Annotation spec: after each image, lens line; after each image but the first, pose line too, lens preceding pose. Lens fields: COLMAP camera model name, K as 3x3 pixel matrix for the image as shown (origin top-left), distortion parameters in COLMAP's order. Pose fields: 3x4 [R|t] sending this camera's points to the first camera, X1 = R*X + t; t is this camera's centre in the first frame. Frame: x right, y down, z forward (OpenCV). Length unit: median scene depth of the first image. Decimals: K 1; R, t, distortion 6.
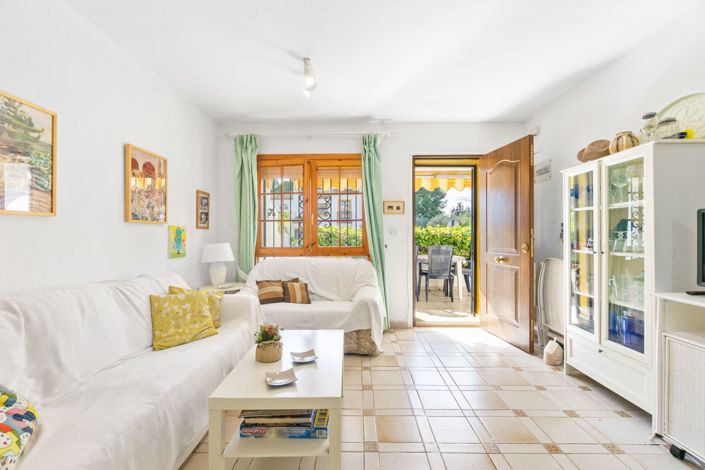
lens RADIAL K [[300.1, 0, 353.3], [0, 300.1, 234.8], [0, 0, 1]] dist [0.000561, 0.000178]
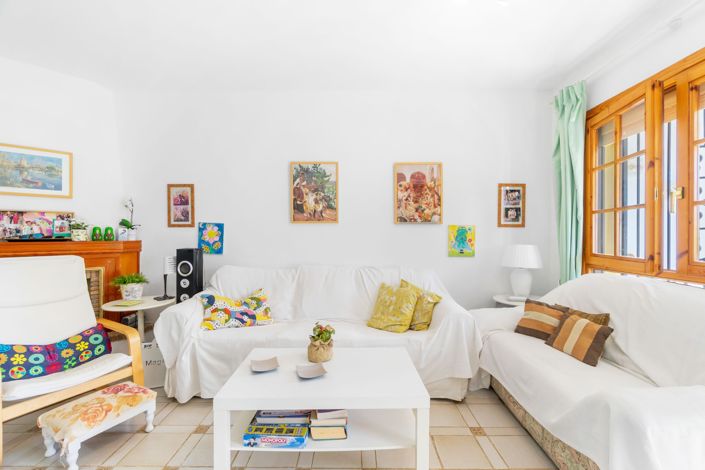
lens RADIAL K [[300.1, 0, 352.4], [0, 300.1, 236.5], [0, 0, 1]] dist [0.000561, 0.000178]
pose [[0.012169, 0.015679, -0.999803, 0.456082], [0.001059, 0.999876, 0.015693, -0.008496], [0.999925, -0.001250, 0.012151, 0.692790]]
